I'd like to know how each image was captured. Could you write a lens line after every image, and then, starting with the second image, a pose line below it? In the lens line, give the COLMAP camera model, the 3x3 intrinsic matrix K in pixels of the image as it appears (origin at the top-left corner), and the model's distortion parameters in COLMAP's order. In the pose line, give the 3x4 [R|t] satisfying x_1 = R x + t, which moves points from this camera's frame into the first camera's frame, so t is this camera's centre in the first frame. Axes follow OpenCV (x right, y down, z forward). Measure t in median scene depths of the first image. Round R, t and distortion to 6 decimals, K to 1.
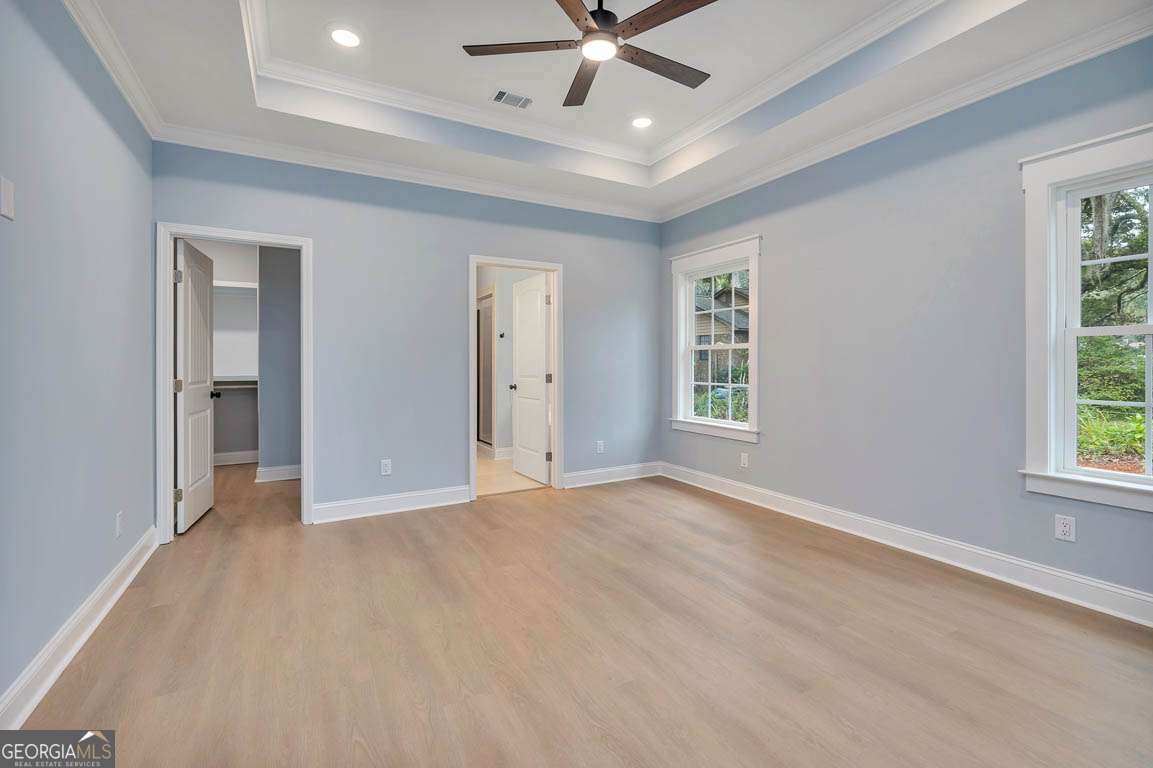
lens RADIAL K [[505.7, 0, 570.3], [0, 505.7, 376.2], [0, 0, 1]] dist [0.001062, 0.000433]
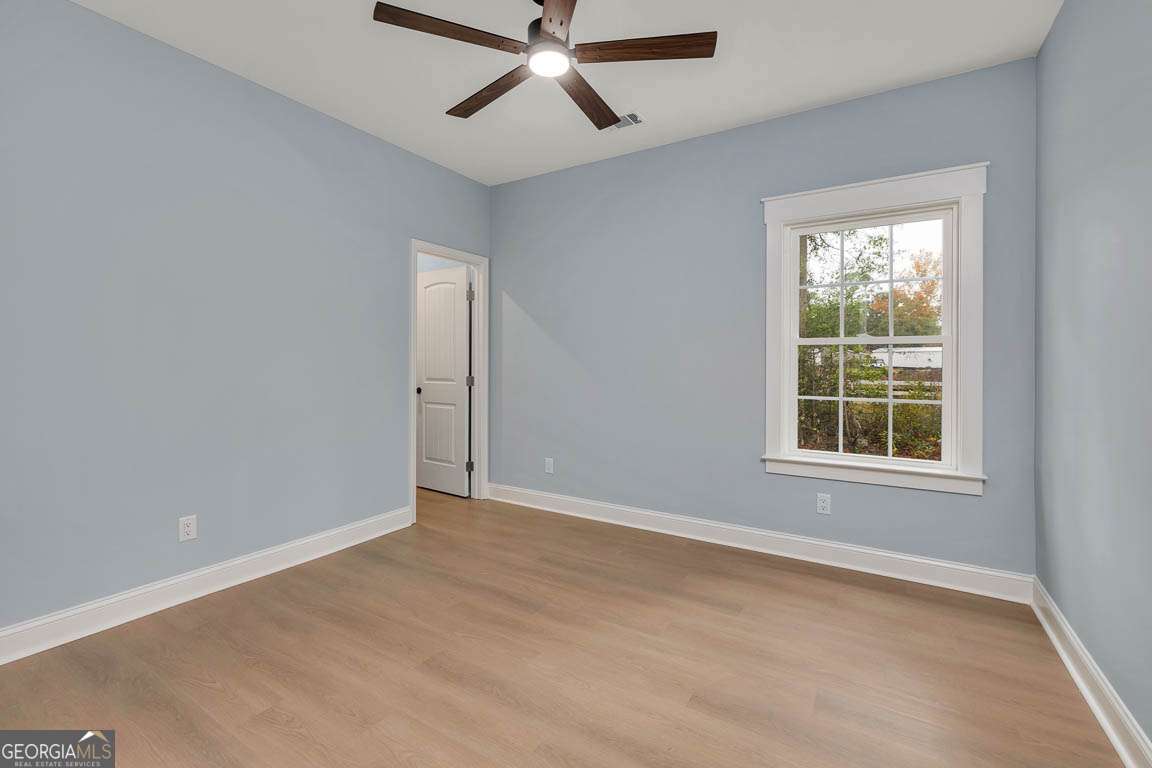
lens RADIAL K [[505.2, 0, 570.4], [0, 505.2, 373.2], [0, 0, 1]] dist [0.001062, 0.000433]
pose [[0.867124, -0.001354, 0.498091, -0.179831], [0.005096, 0.999968, -0.006153, -0.008303], [-0.498067, 0.007873, 0.867103, 0.336264]]
